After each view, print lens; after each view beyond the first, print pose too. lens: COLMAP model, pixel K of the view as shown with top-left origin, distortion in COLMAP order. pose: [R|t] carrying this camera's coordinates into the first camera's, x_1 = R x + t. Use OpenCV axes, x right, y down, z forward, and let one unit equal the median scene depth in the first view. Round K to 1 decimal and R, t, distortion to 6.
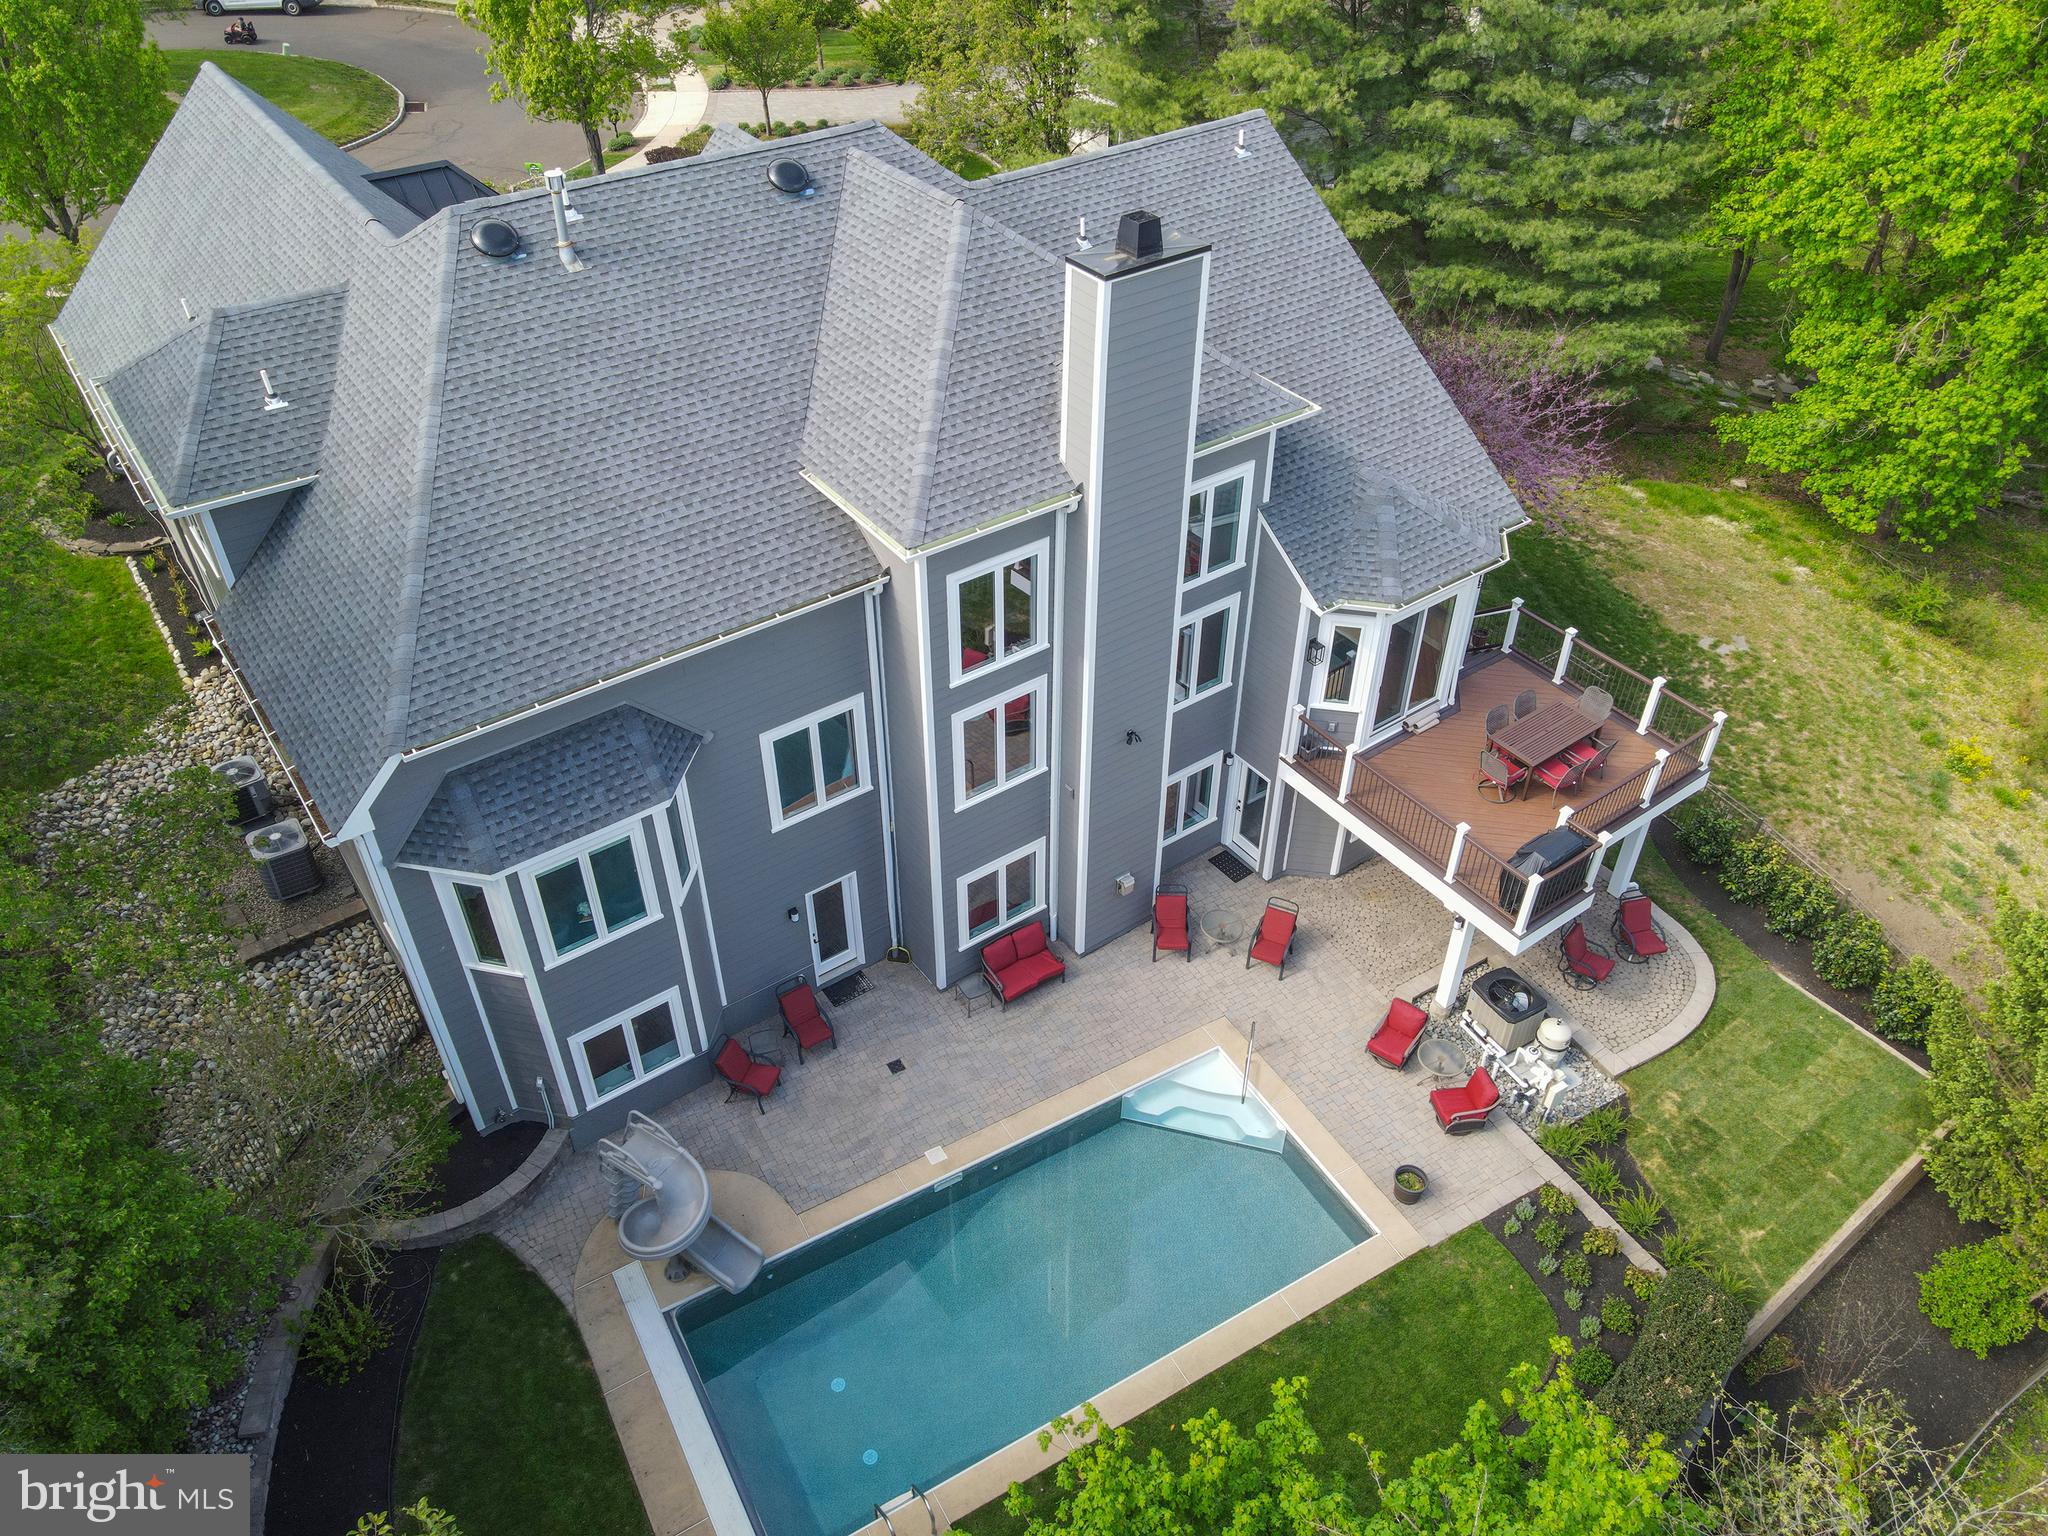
lens RADIAL K [[1476.6, 0, 1024.0], [0, 1476.6, 768.0], [0, 0, 1]] dist [-0.006515, 0.042160]
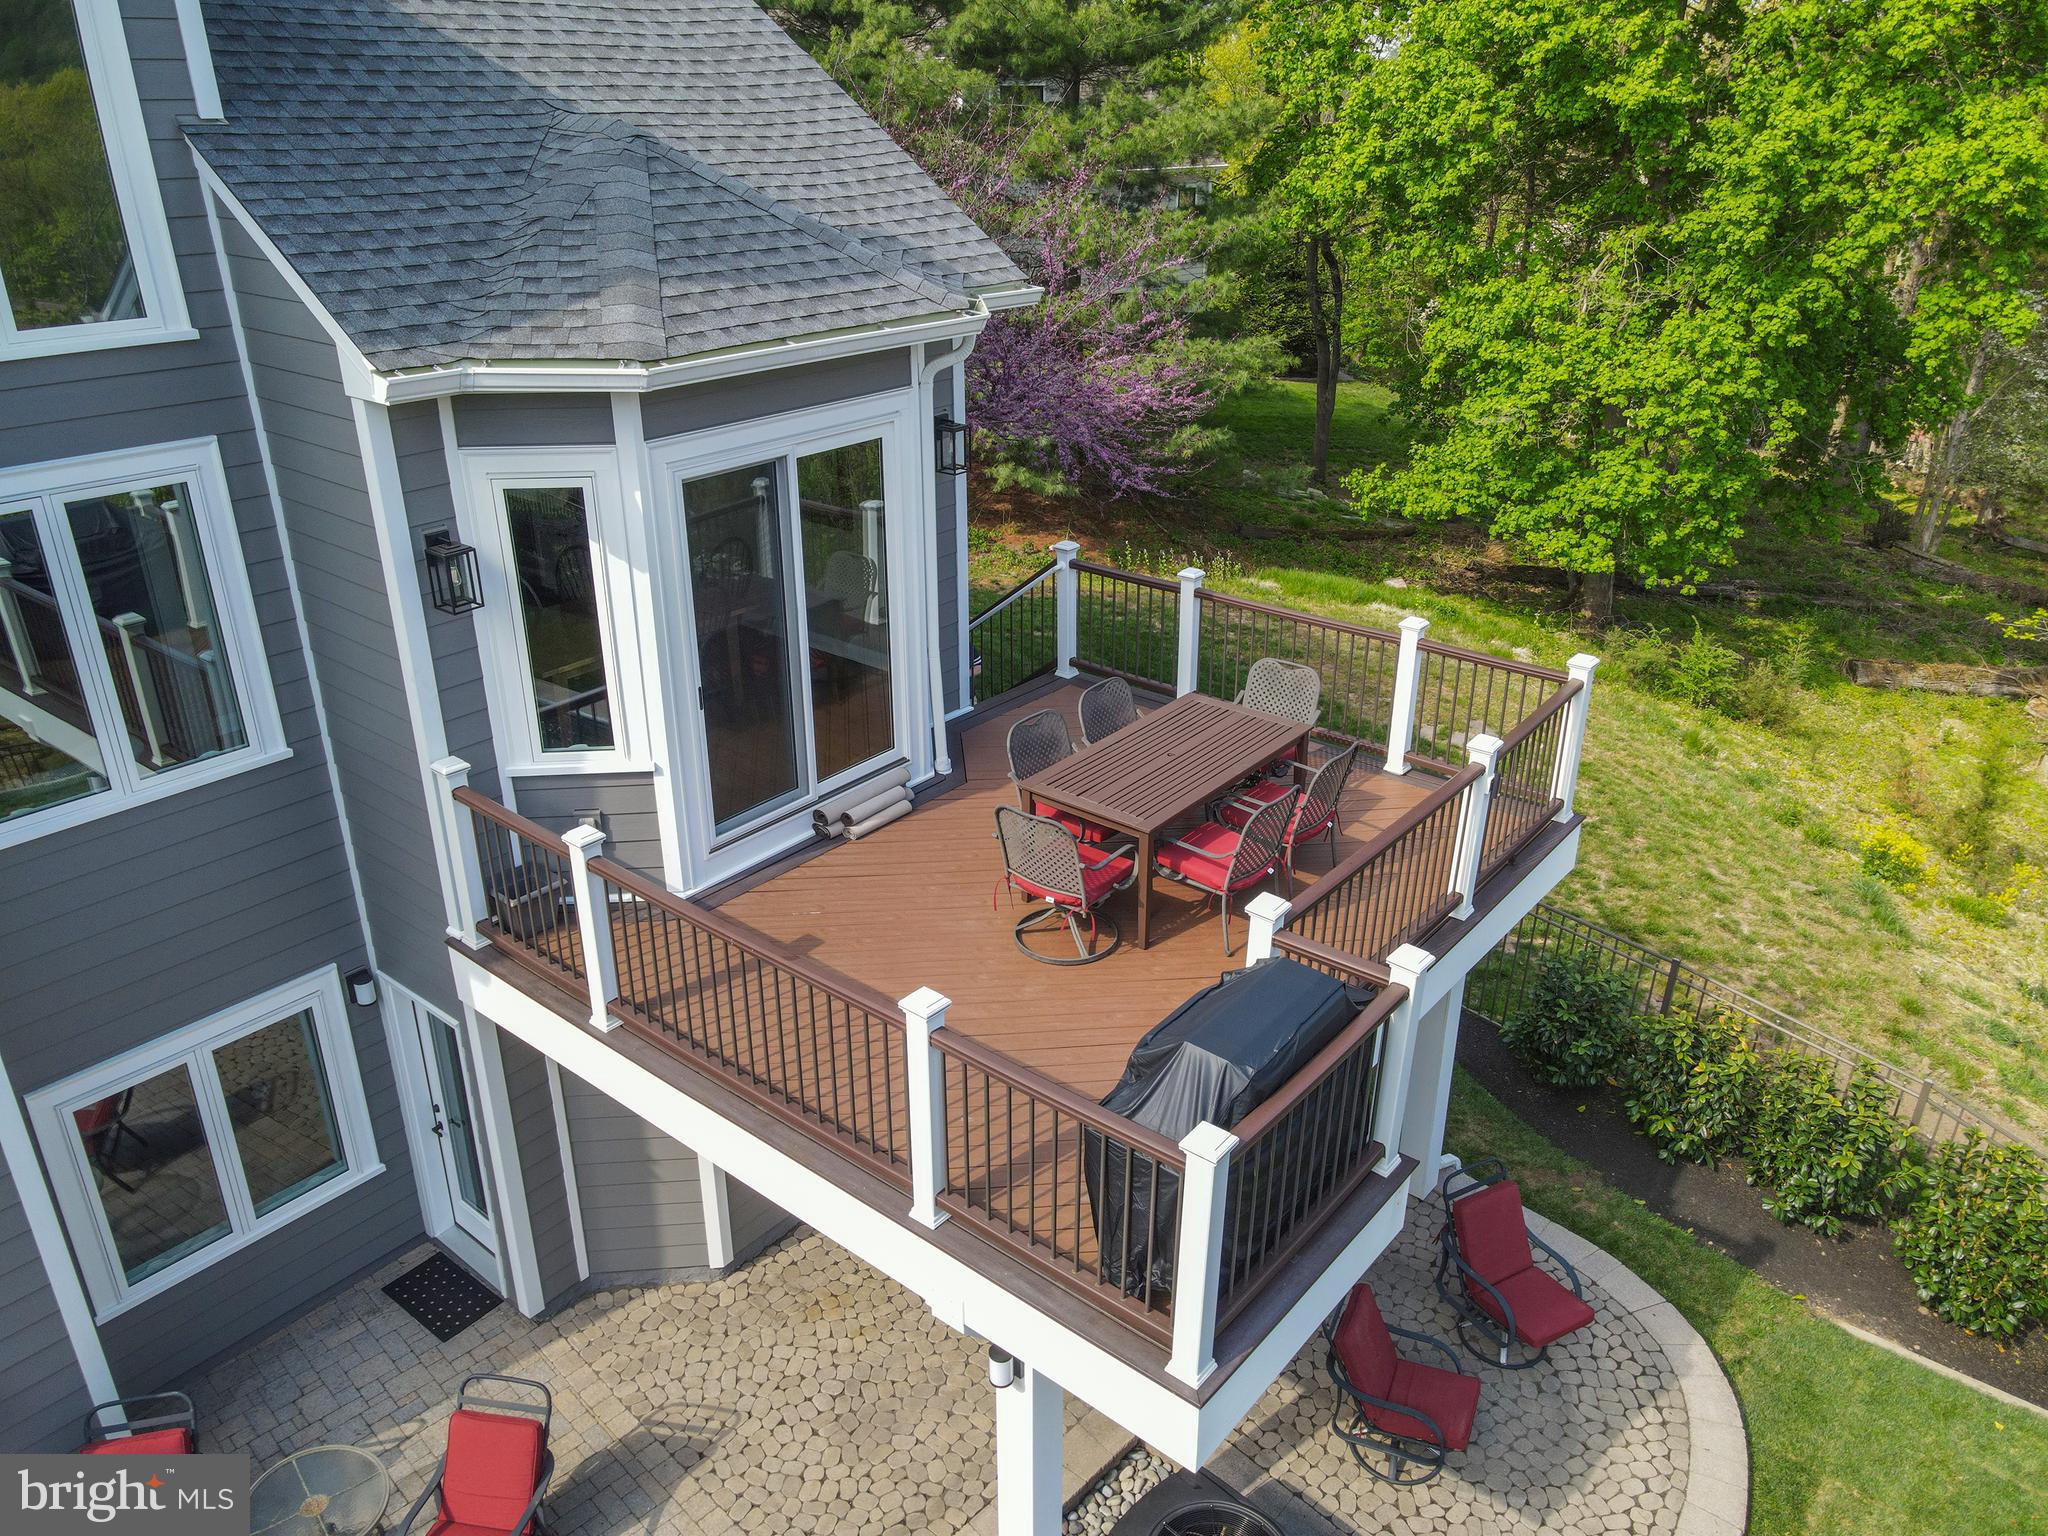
lens RADIAL K [[1530.2, 0, 1024.0], [0, 1530.2, 768.0], [0, 0, 1]] dist [-0.008508, 0.049228]
pose [[0.965857, -0.106735, 0.236066, 0.228282], [0.163675, 0.957709, -0.236654, 0.061245], [-0.200823, 0.267212, 0.942480, 0.648634]]
